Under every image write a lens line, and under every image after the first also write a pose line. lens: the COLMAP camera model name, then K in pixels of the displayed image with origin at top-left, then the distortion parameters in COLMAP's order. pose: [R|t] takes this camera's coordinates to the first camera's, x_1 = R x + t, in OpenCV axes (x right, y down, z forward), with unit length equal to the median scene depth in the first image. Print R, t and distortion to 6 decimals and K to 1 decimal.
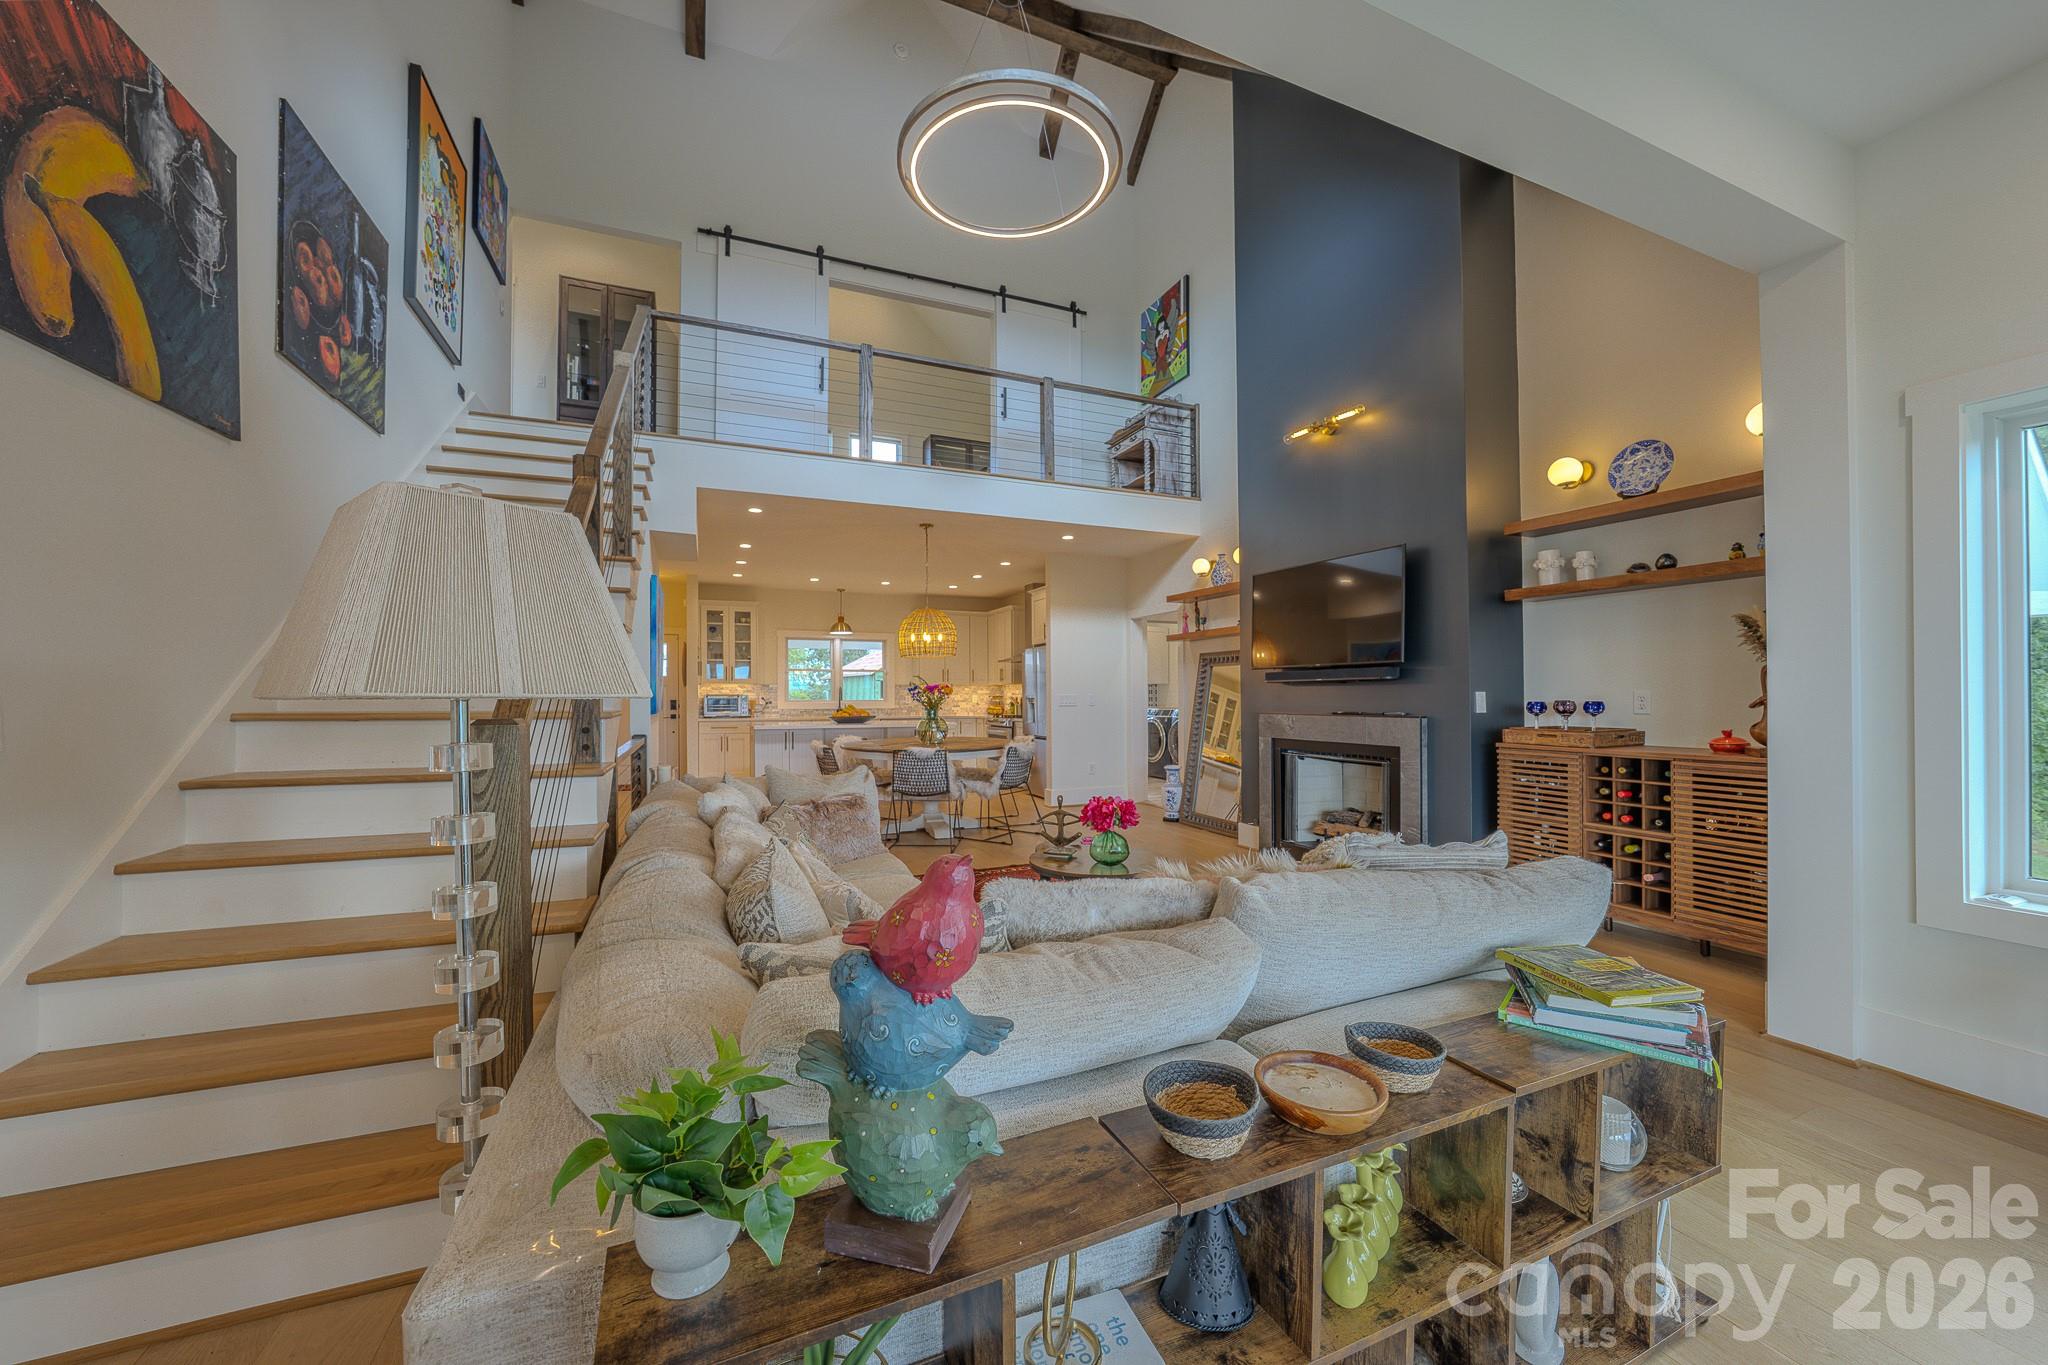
lens RADIAL K [[715.4, 0, 998.0], [0, 715.4, 684.5], [0, 0, 1]] dist [-0.015079, 0.000866]
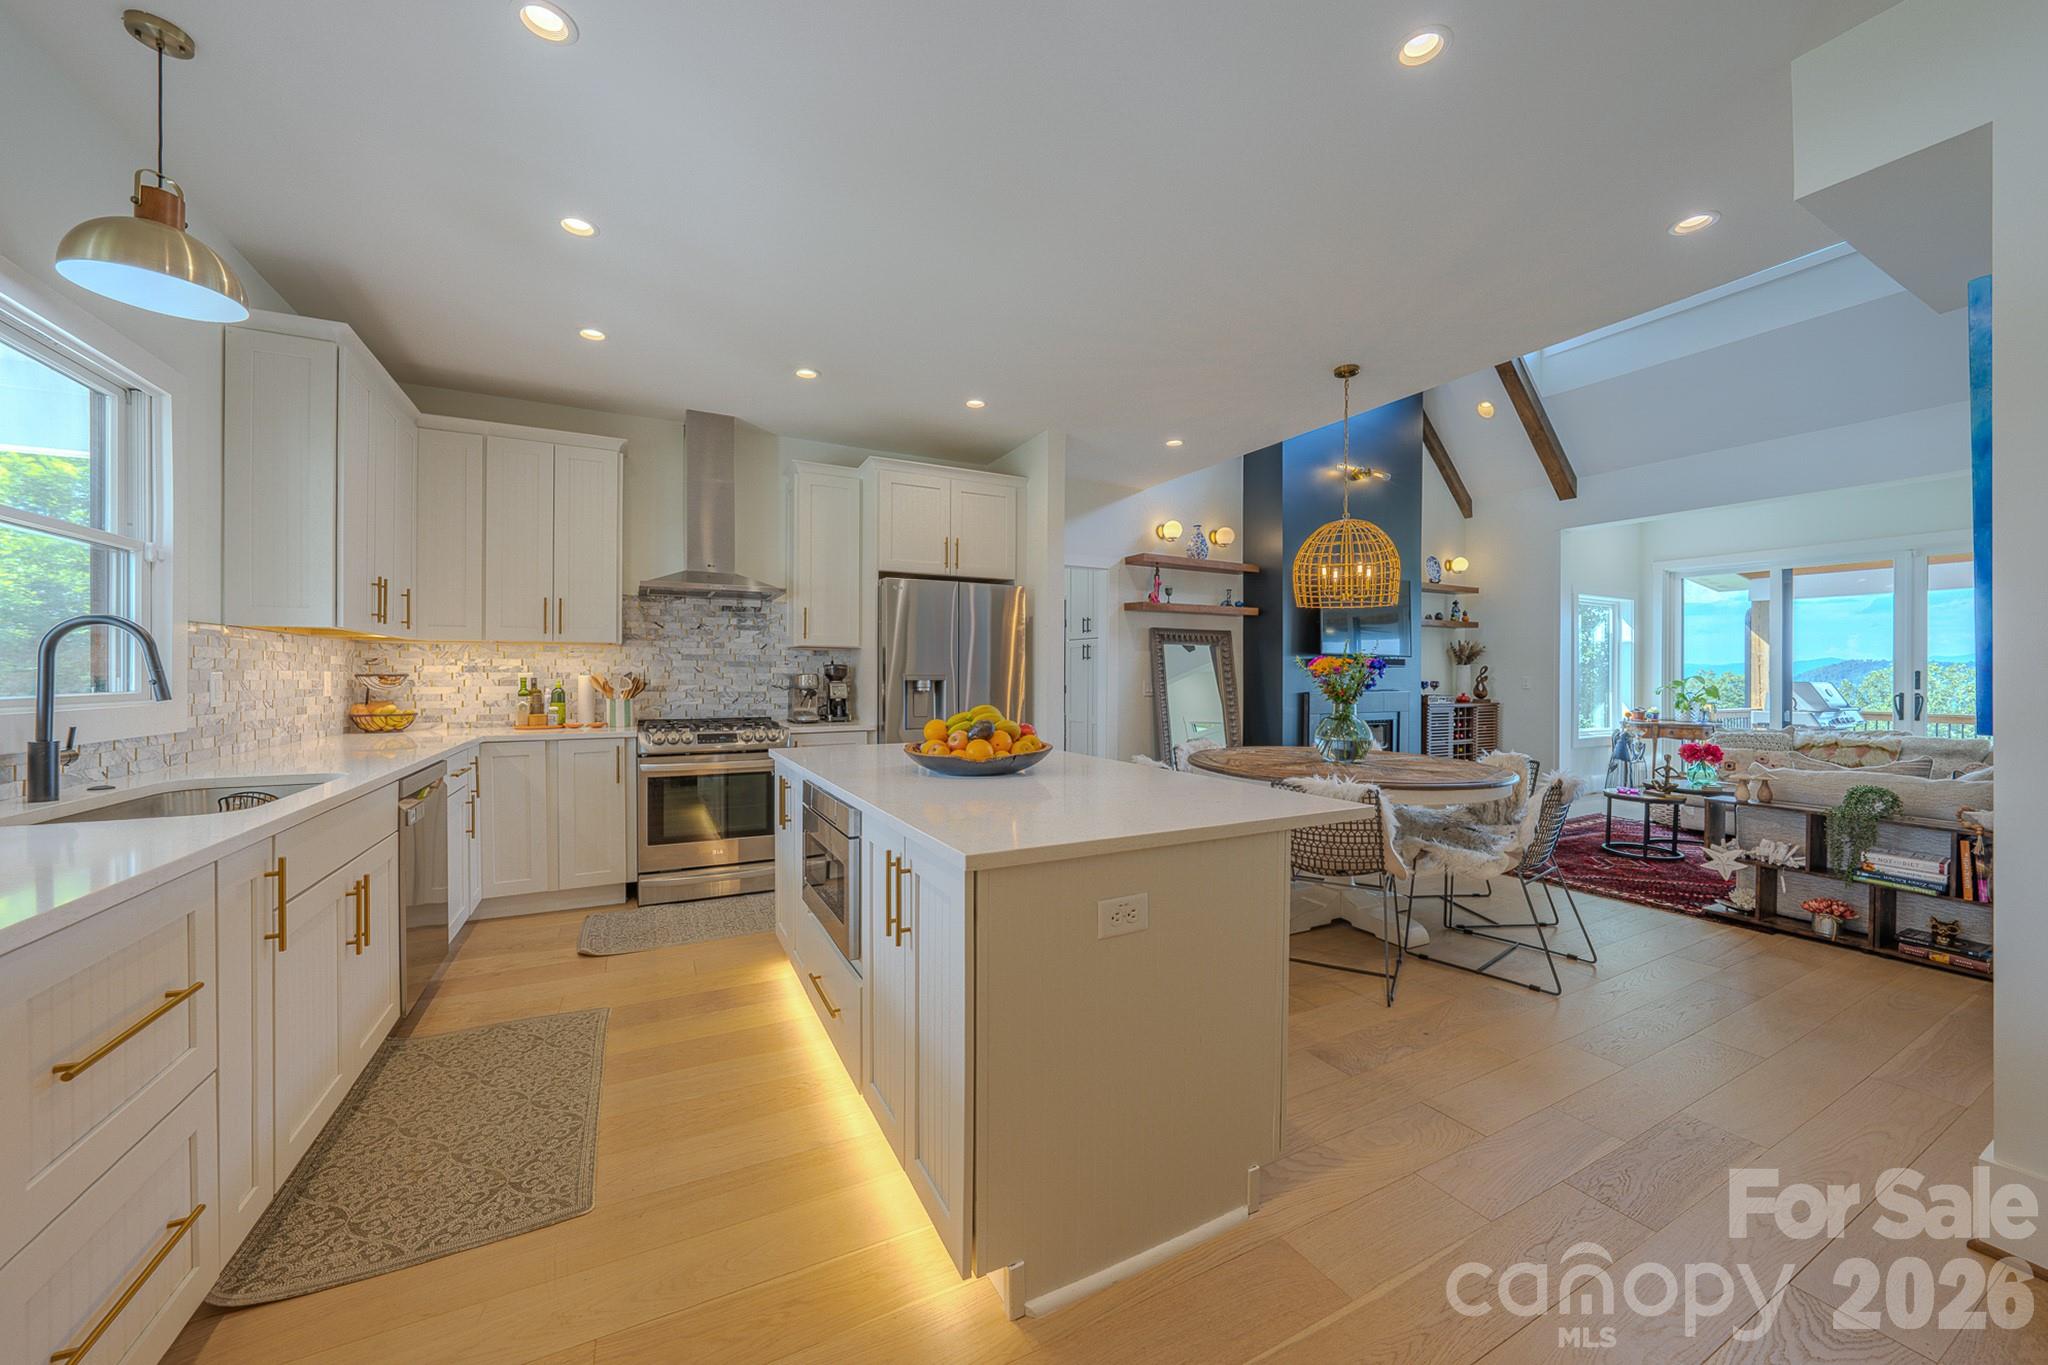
lens RADIAL K [[748.9, 0, 1032.3], [0, 748.9, 677.7], [0, 0, 1]] dist [-0.023584, 0.003102]
pose [[-0.104916, 0.000109, 0.994481, -0.564336], [-0.016202, 0.999867, -0.001819, 0.018184], [-0.994349, -0.016304, -0.104900, 1.179669]]
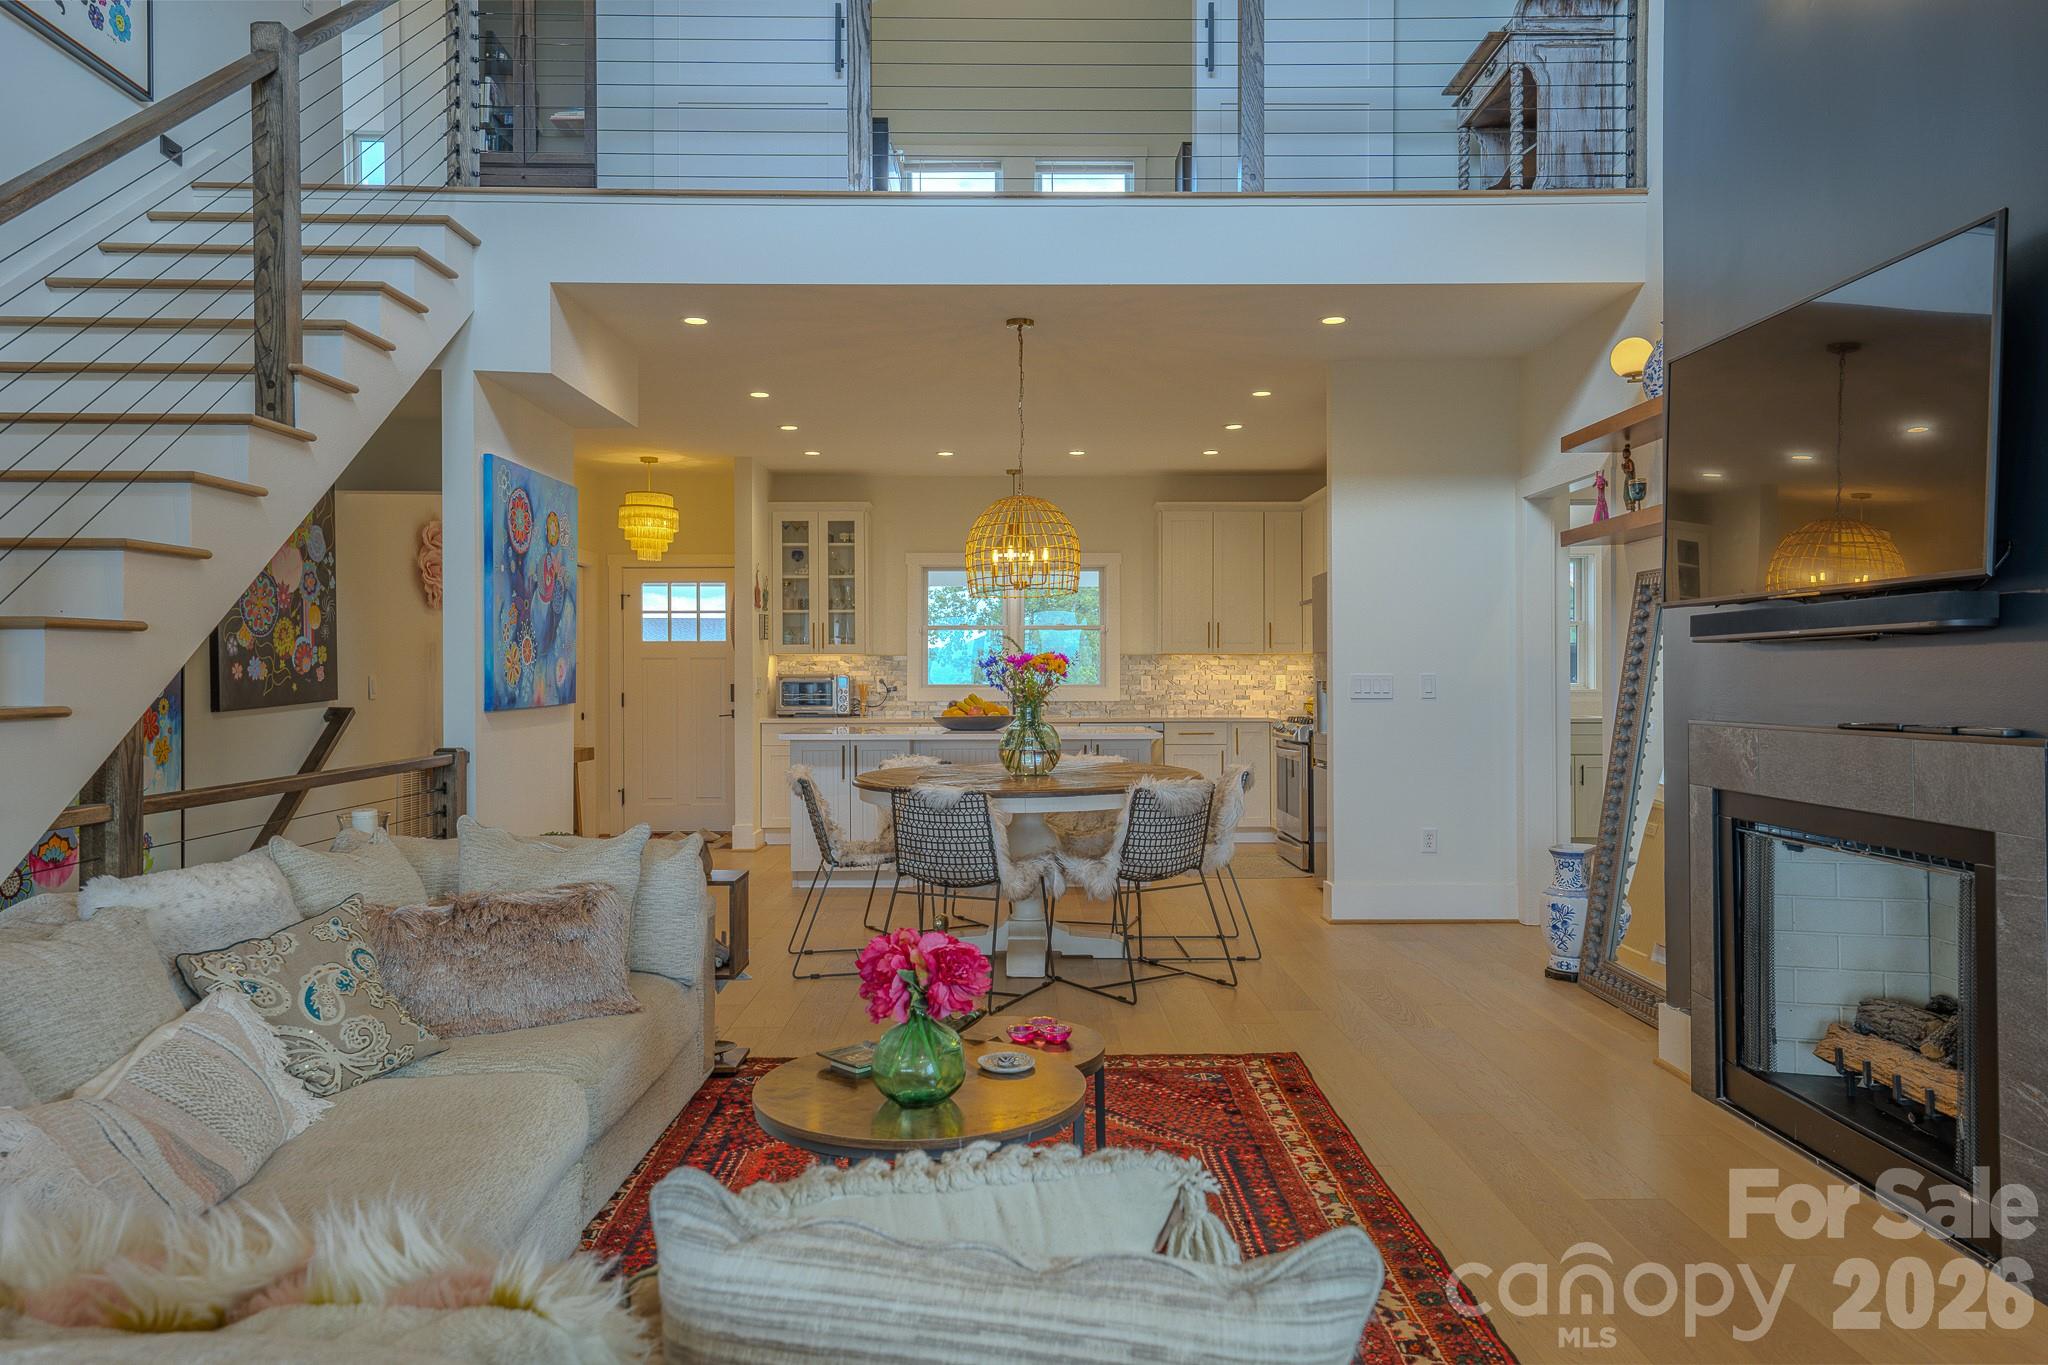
lens RADIAL K [[1355.5, 0, 1062.7], [0, 1355.5, 662.7], [0, 0, 1]] dist [0.043936, -0.005092]
pose [[0.937686, -0.004335, -0.347458, 0.236350], [0.006419, 0.999968, 0.004846, 0.001953], [0.347426, -0.006774, 0.937683, 0.150227]]
